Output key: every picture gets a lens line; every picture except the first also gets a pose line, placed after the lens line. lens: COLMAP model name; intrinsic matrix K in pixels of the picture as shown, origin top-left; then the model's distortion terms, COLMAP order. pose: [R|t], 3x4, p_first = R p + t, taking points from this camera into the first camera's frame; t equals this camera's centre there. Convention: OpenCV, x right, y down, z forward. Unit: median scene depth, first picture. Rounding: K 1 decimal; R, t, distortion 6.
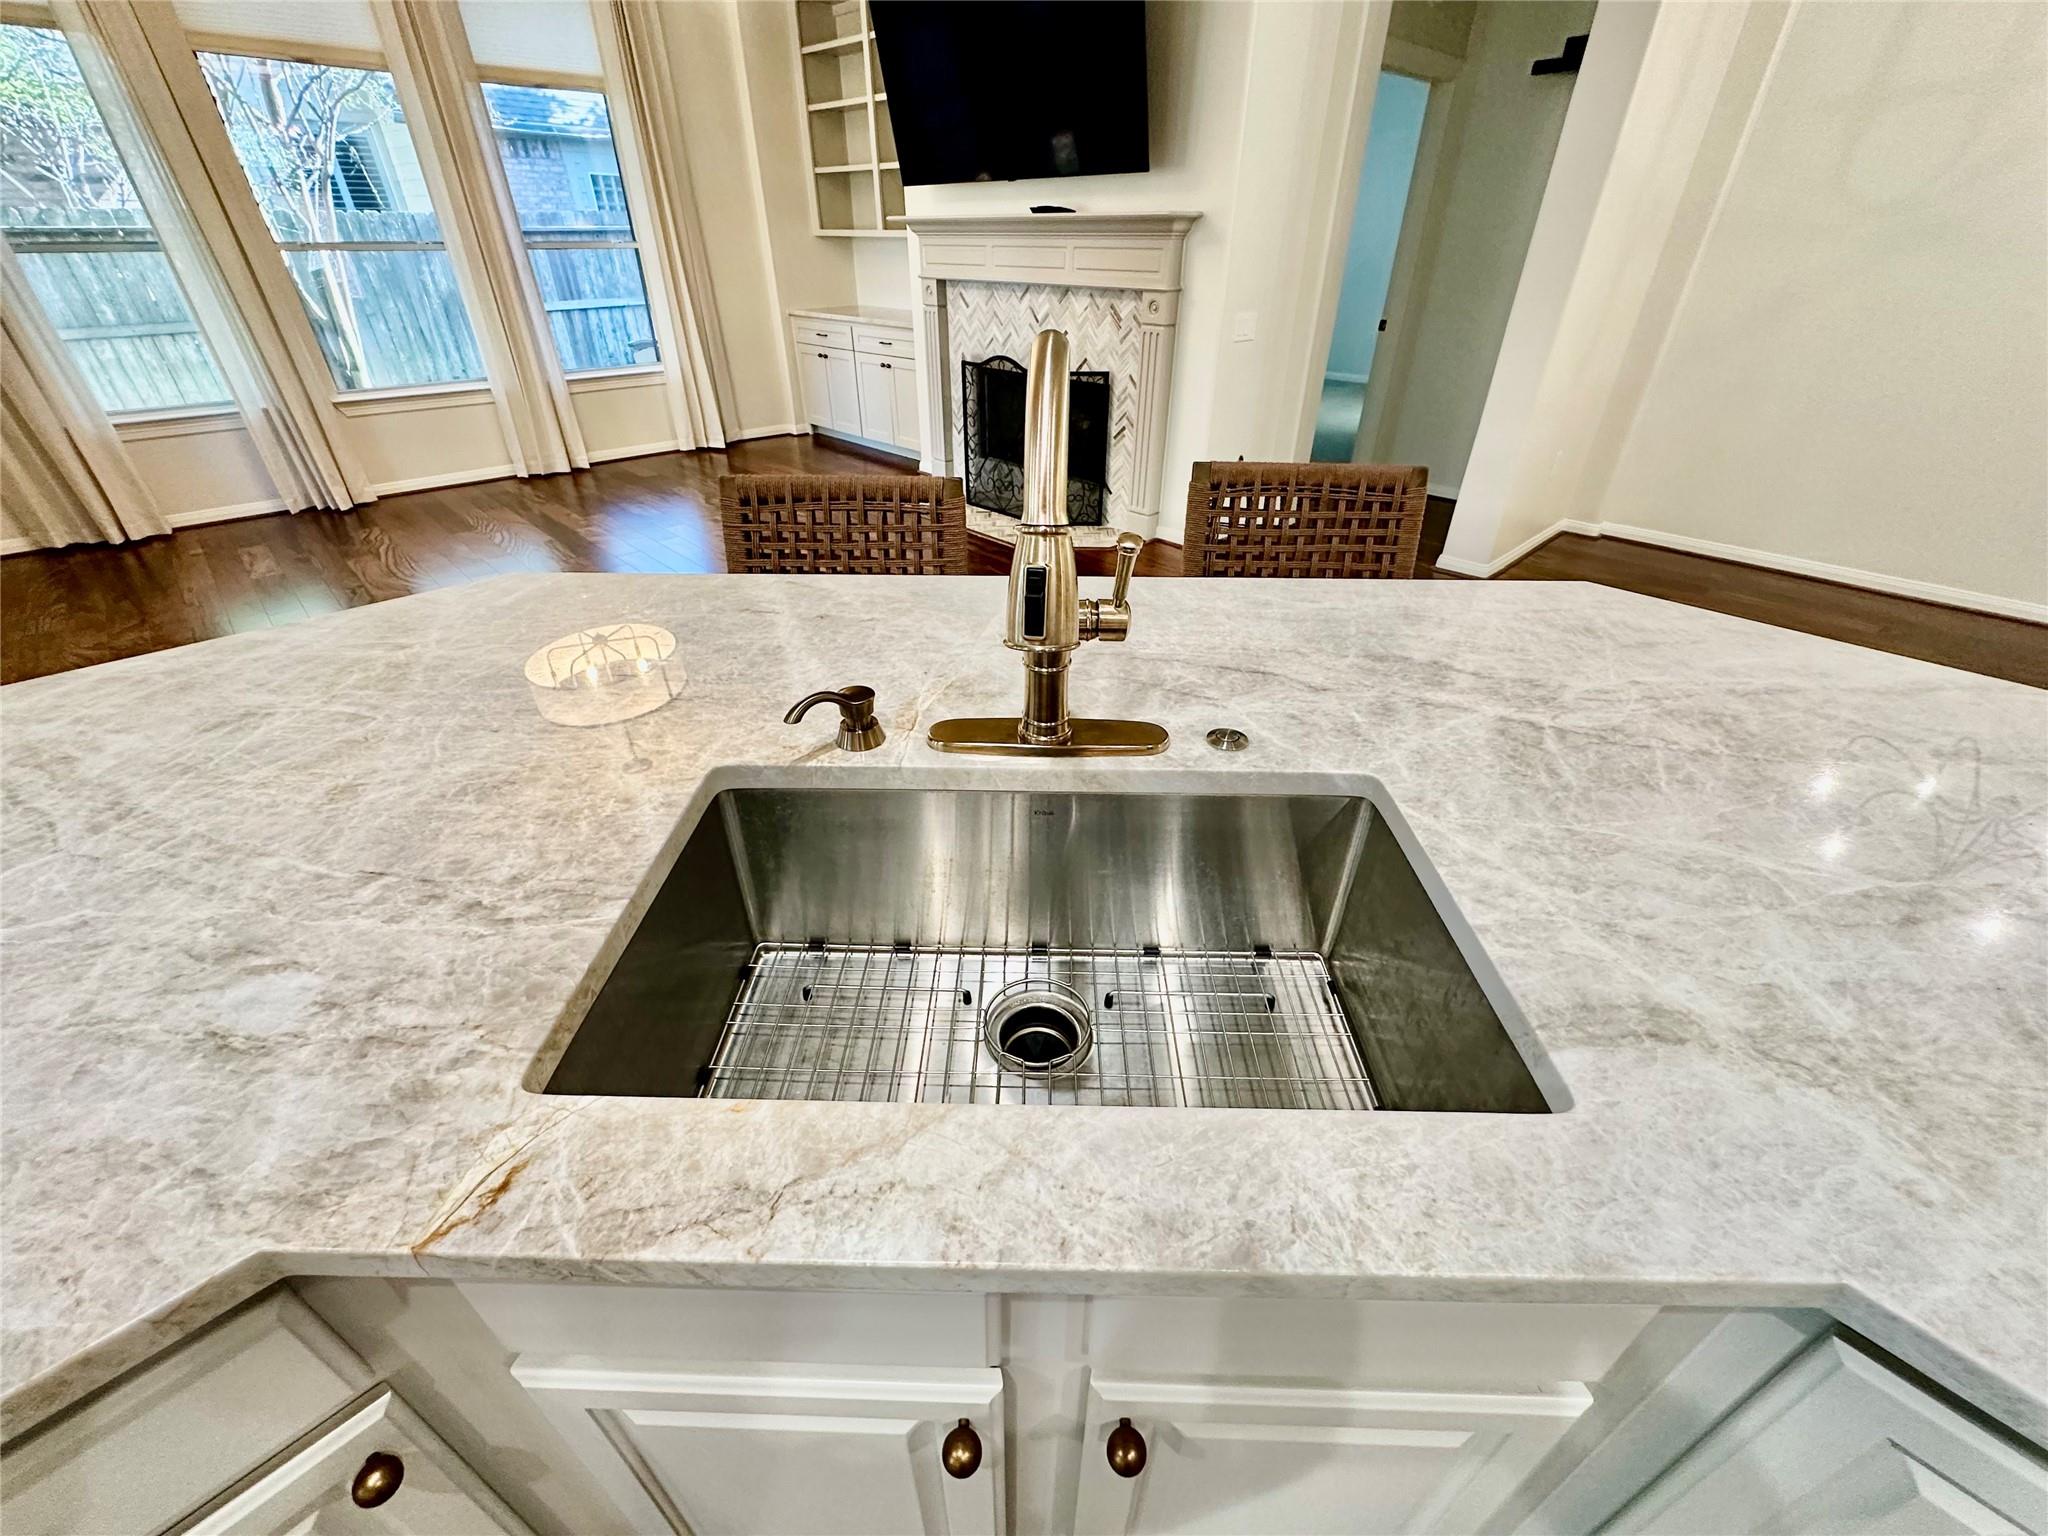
lens RADIAL K [[816.8, 0, 1020.9], [0, 816.8, 762.1], [0, 0, 1]] dist [-0.003671, 0.000818]
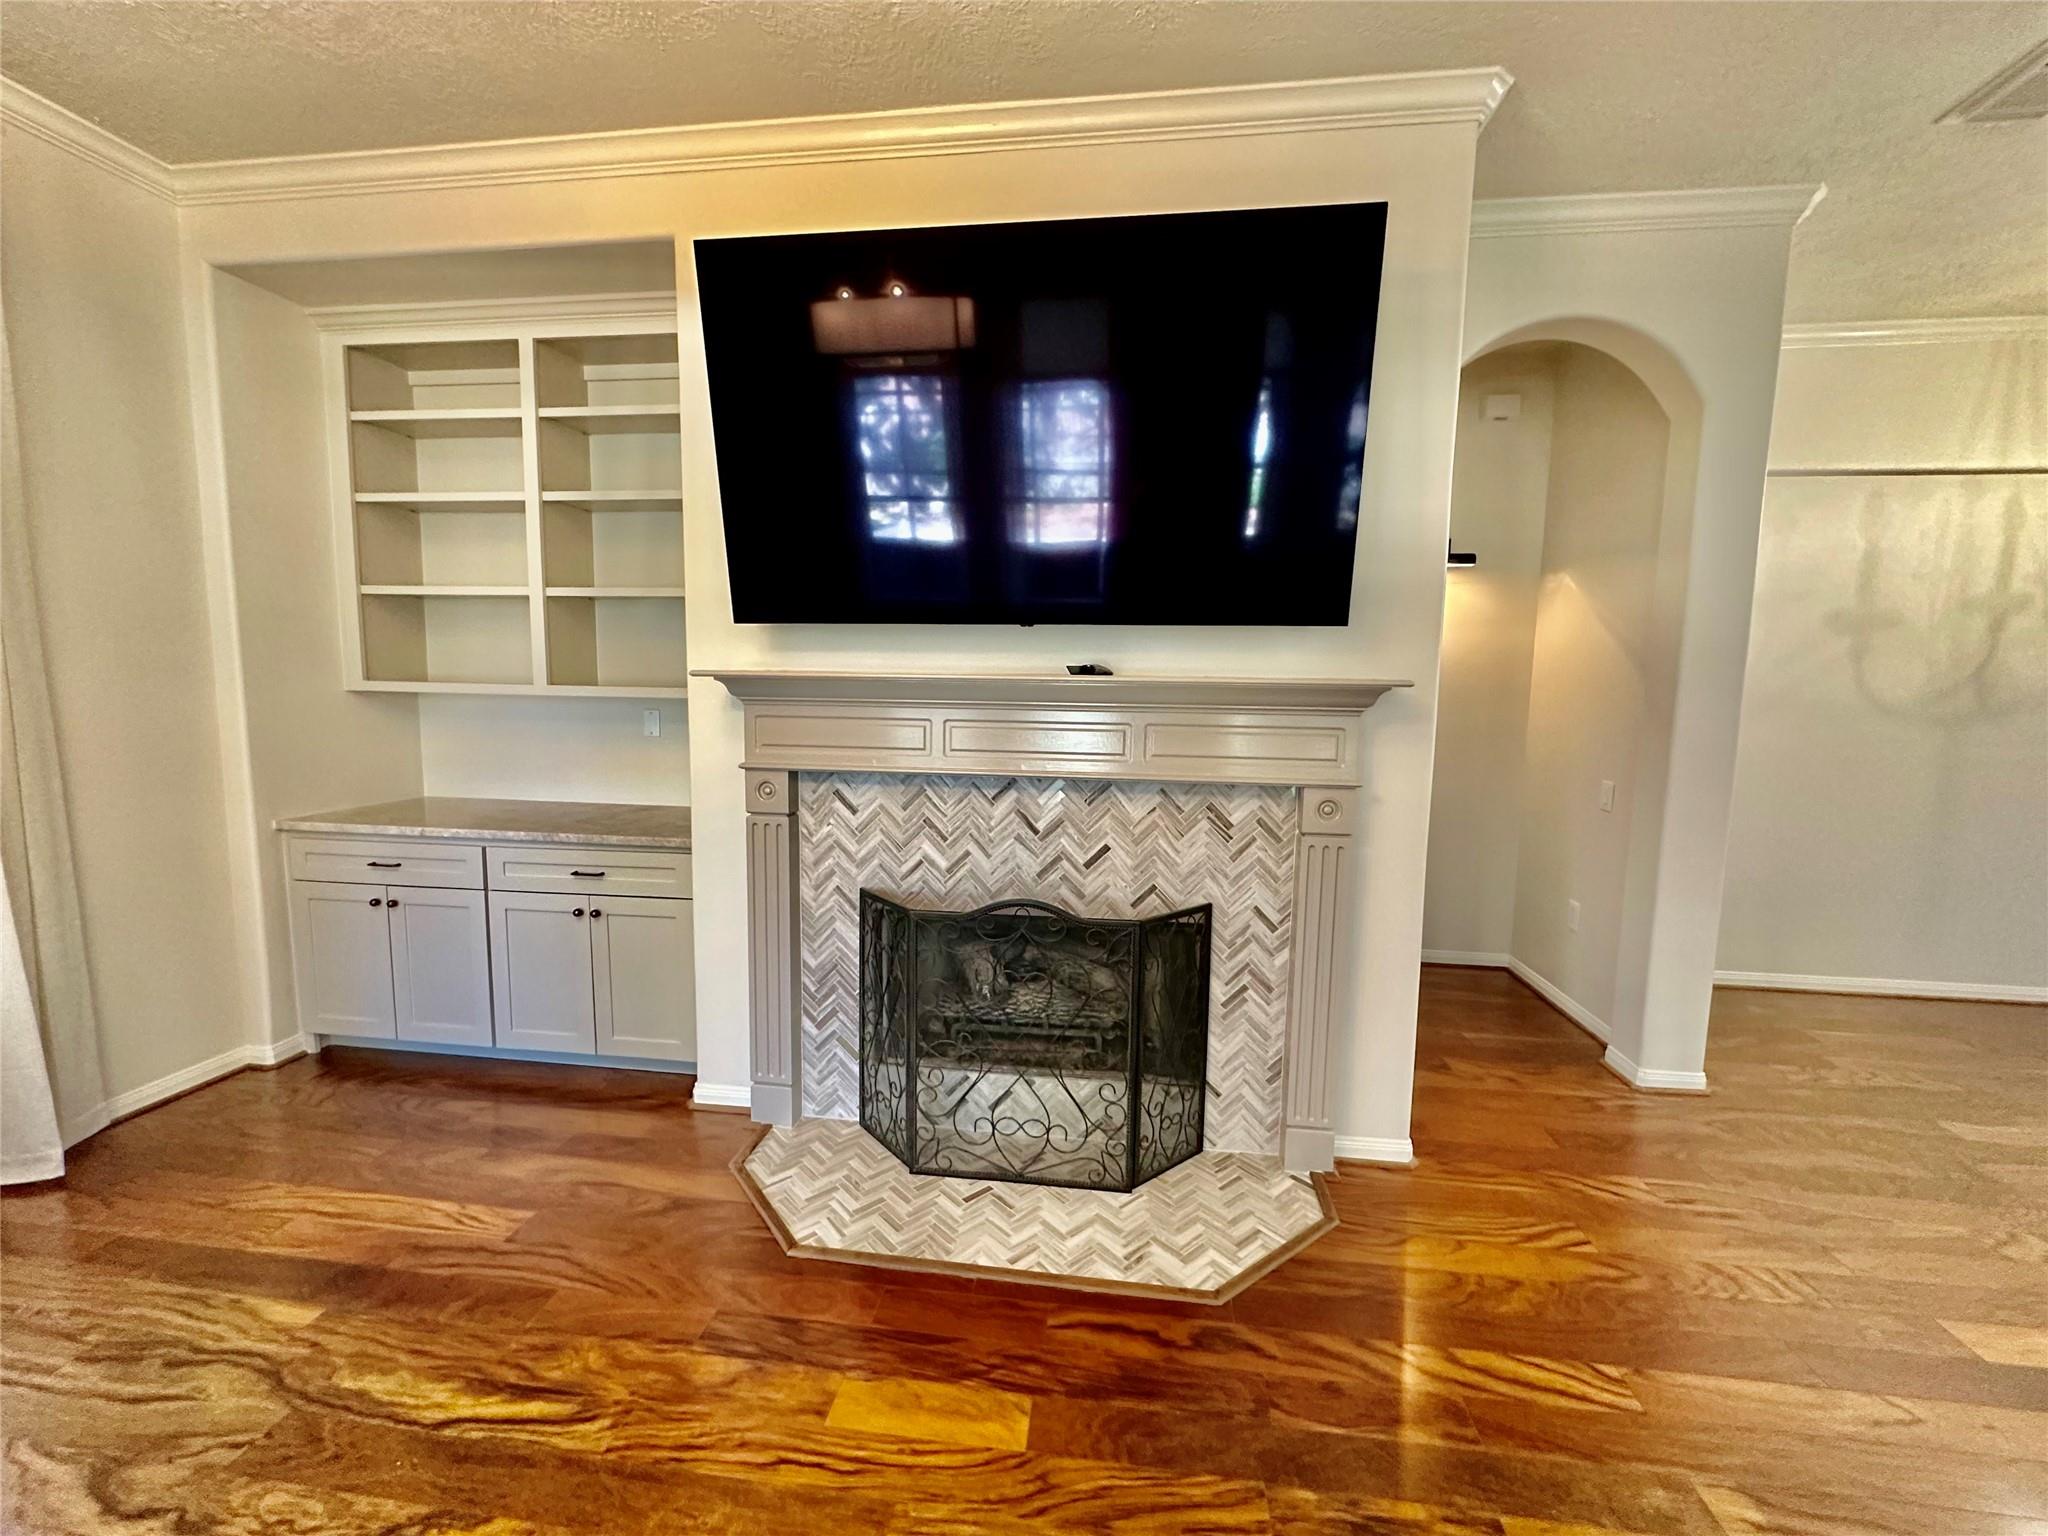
lens RADIAL K [[816.8, 0, 1017.1], [0, 816.8, 769.9], [0, 0, 1]] dist [-0.003671, 0.000818]
pose [[0.779720, -0.058341, 0.623405, -0.356209], [0.329190, 0.885133, -0.328898, -0.413961], [-0.532608, 0.461666, 0.709361, 0.610350]]
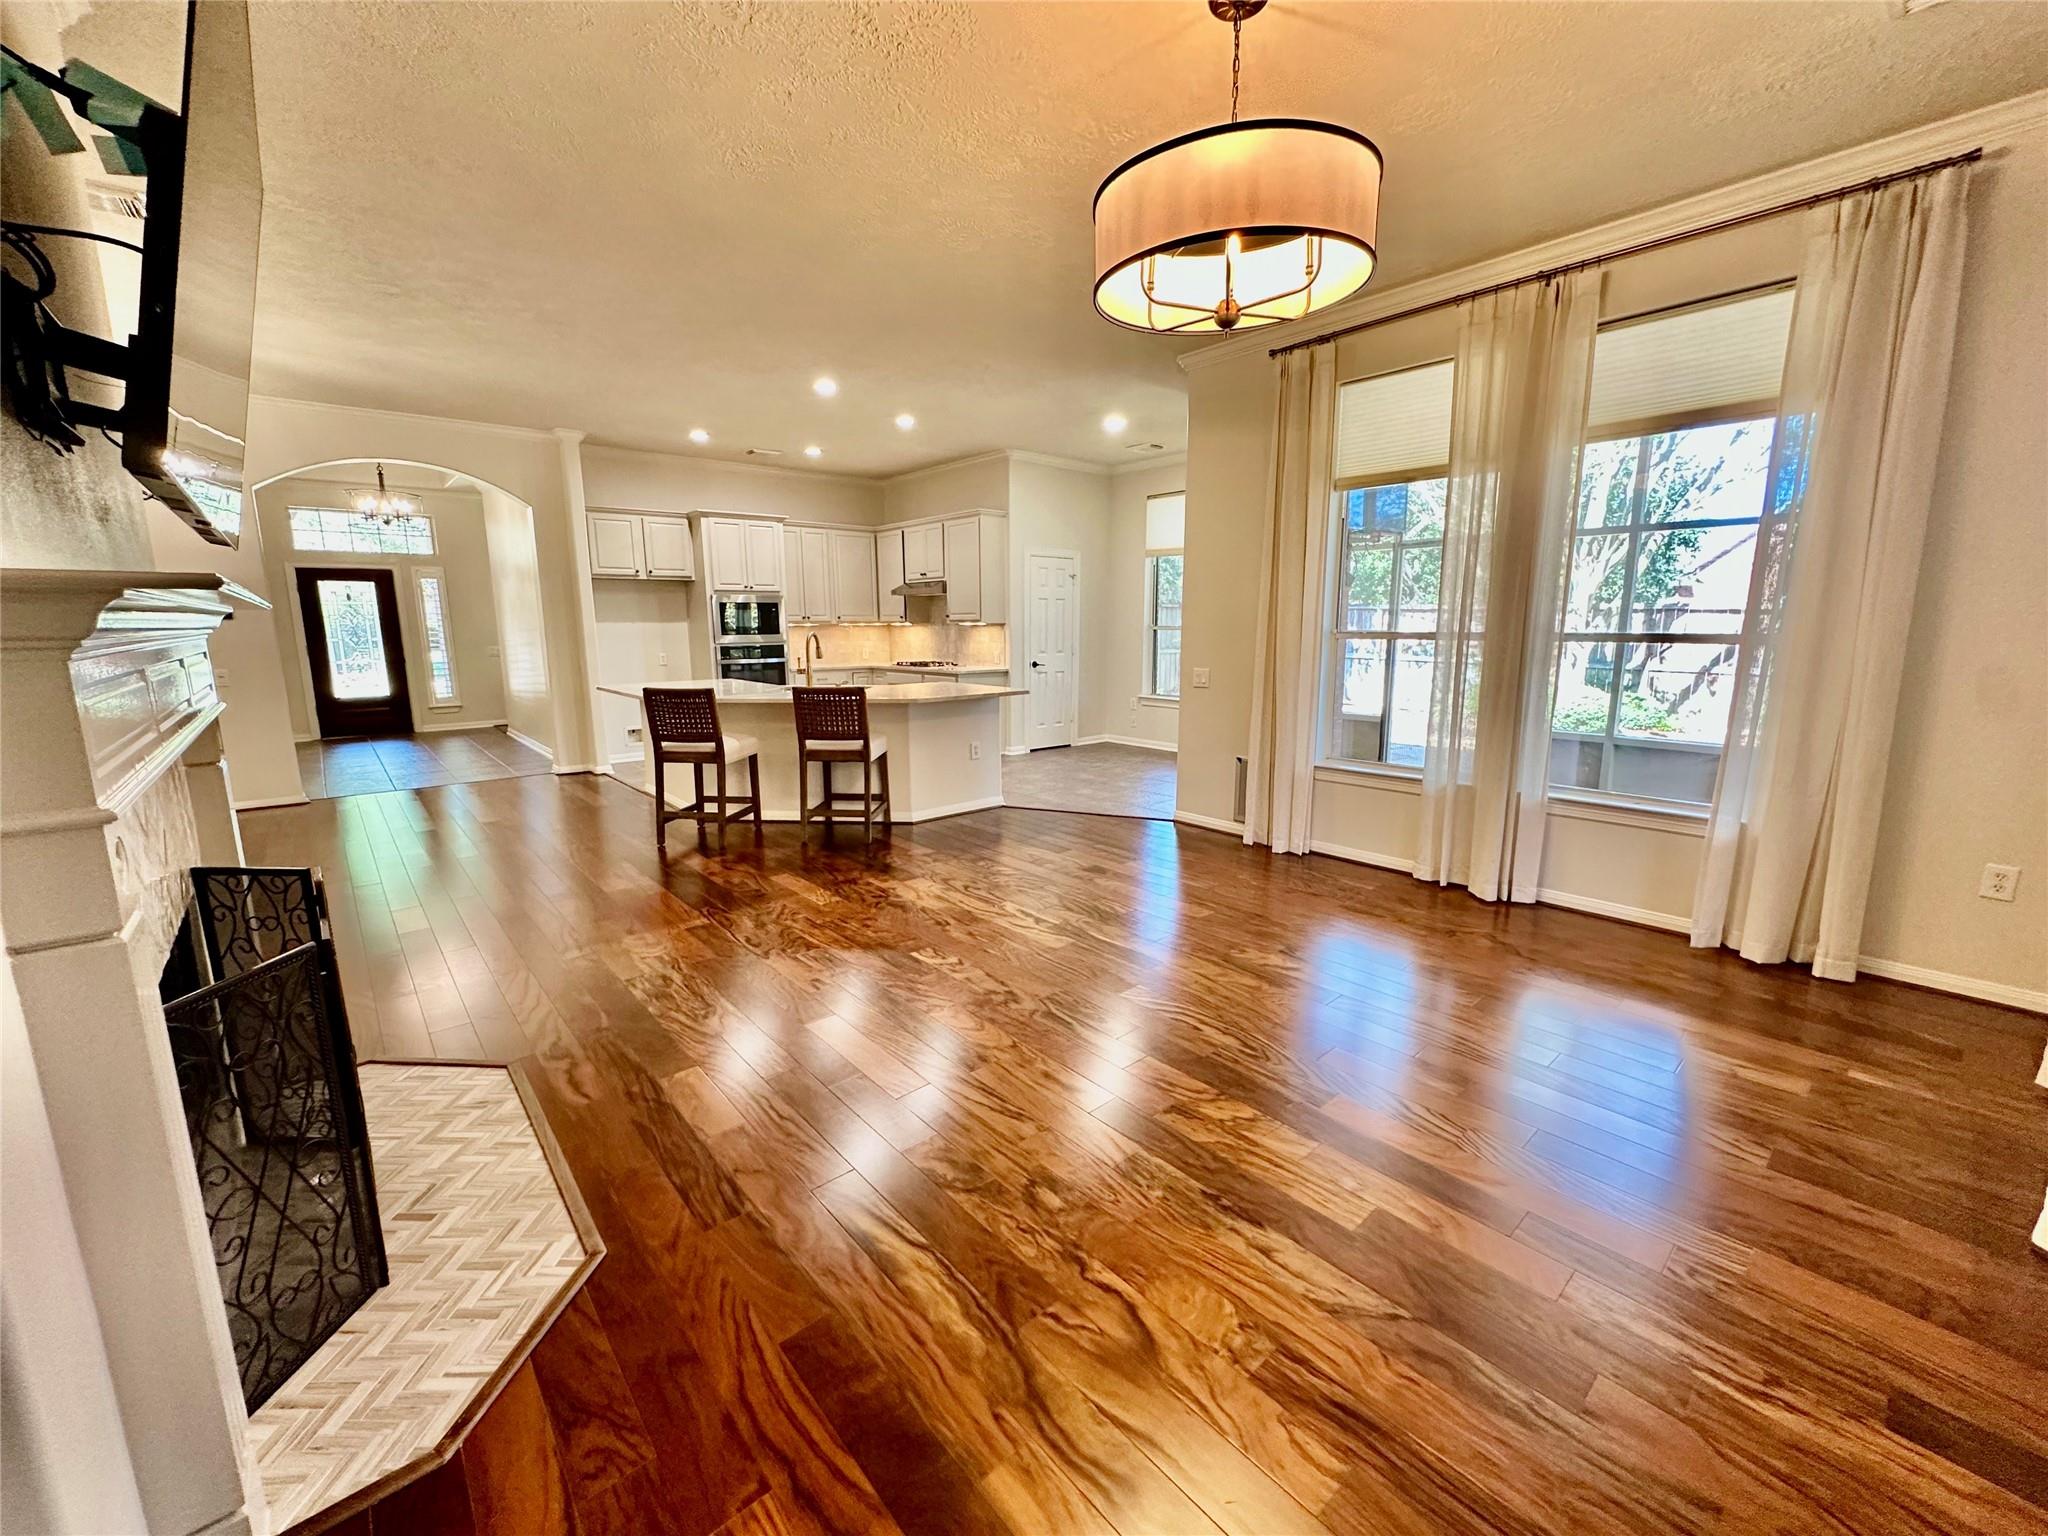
lens RADIAL K [[816.8, 0, 1022.5], [0, 816.8, 767.3], [0, 0, 1]] dist [-0.003671, 0.000818]
pose [[-0.998675, -0.006588, 0.051046, -0.420266], [0.030141, 0.729060, 0.683785, -0.842846], [-0.041720, 0.684418, -0.727895, 1.288521]]
